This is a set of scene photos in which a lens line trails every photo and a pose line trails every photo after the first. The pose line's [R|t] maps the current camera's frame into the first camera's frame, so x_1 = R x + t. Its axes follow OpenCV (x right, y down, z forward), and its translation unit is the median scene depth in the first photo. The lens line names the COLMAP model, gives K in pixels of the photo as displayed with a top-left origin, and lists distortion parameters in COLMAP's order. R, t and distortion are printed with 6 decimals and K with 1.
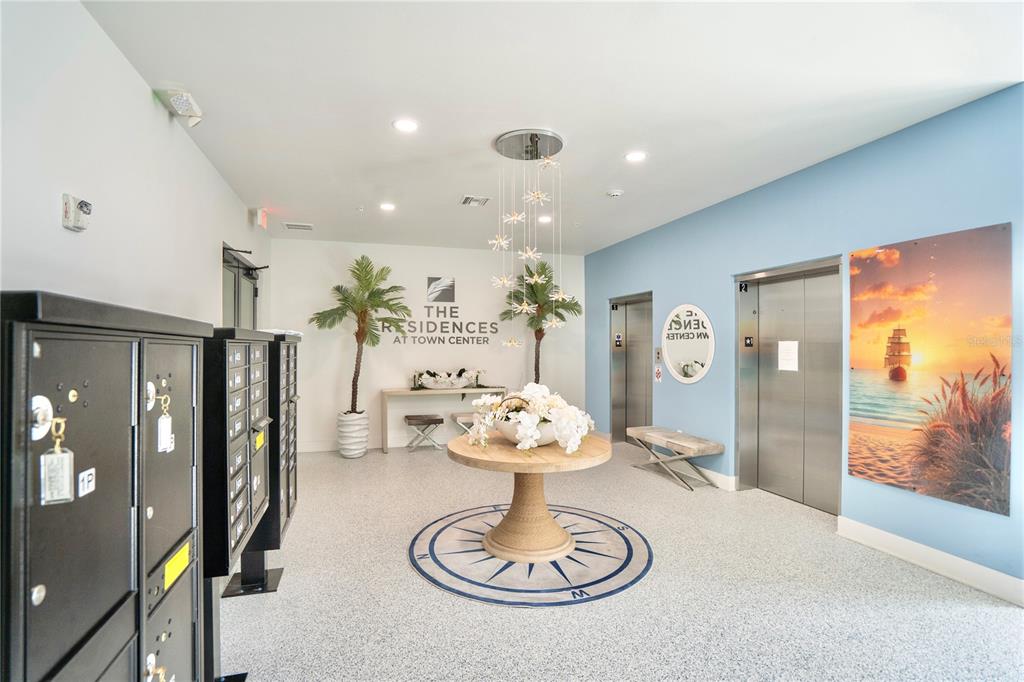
lens RADIAL K [[486.0, 0, 511.8], [0, 486.0, 344.5], [0, 0, 1]] dist [-0.003376, 0.000062]
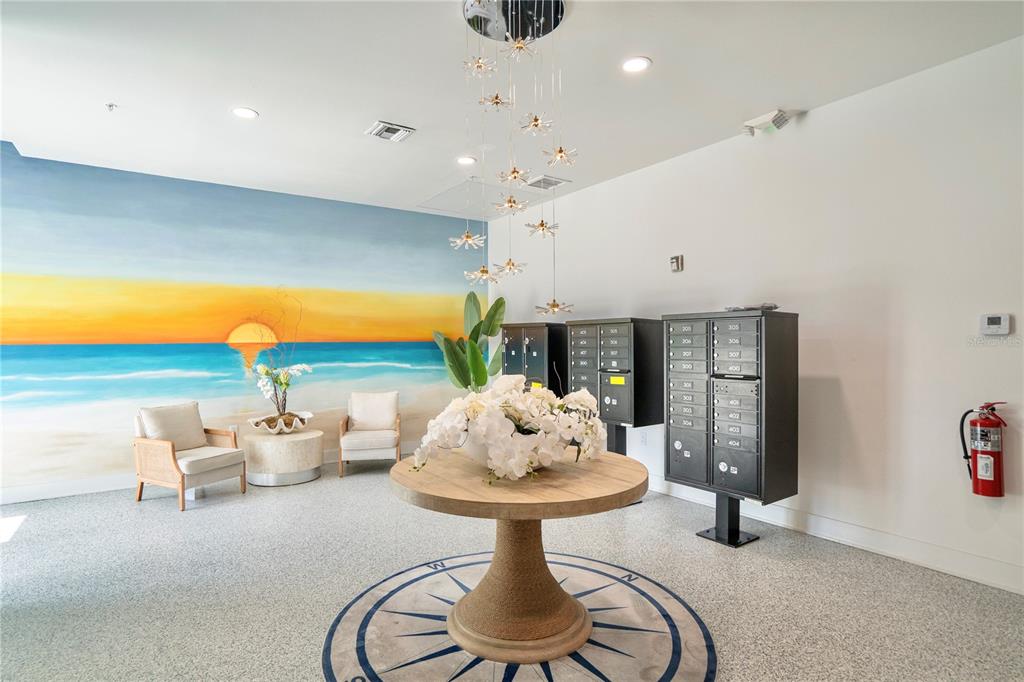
lens RADIAL K [[534.2, 0, 508.6], [0, 534.2, 347.4], [0, 0, 1]] dist [-0.021286, 0.000341]
pose [[-0.959339, 0.005239, -0.282207, 0.253114], [0.004746, 0.999986, 0.002430, 0.044590], [0.282215, 0.000992, -0.959351, 1.732819]]
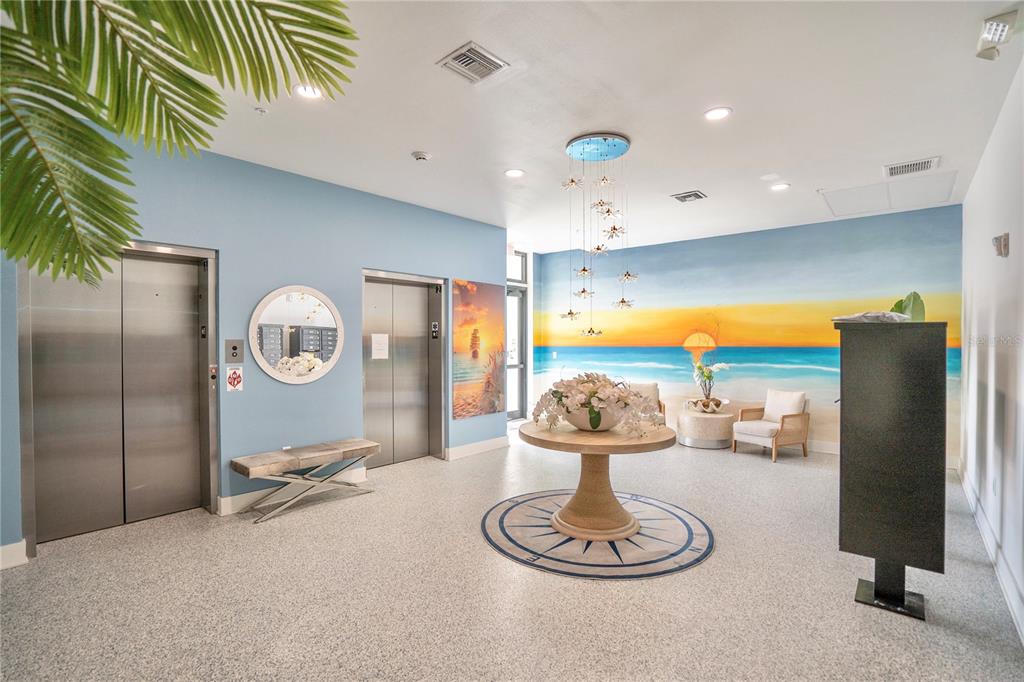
lens RADIAL K [[486.0, 0, 510.6], [0, 486.0, 343.1], [0, 0, 1]] dist [-0.003376, 0.000062]
pose [[-0.526691, -0.004415, 0.850046, -0.792250], [-0.004211, 0.999988, 0.002585, 0.014739], [-0.850047, -0.002218, -0.526703, 1.773791]]
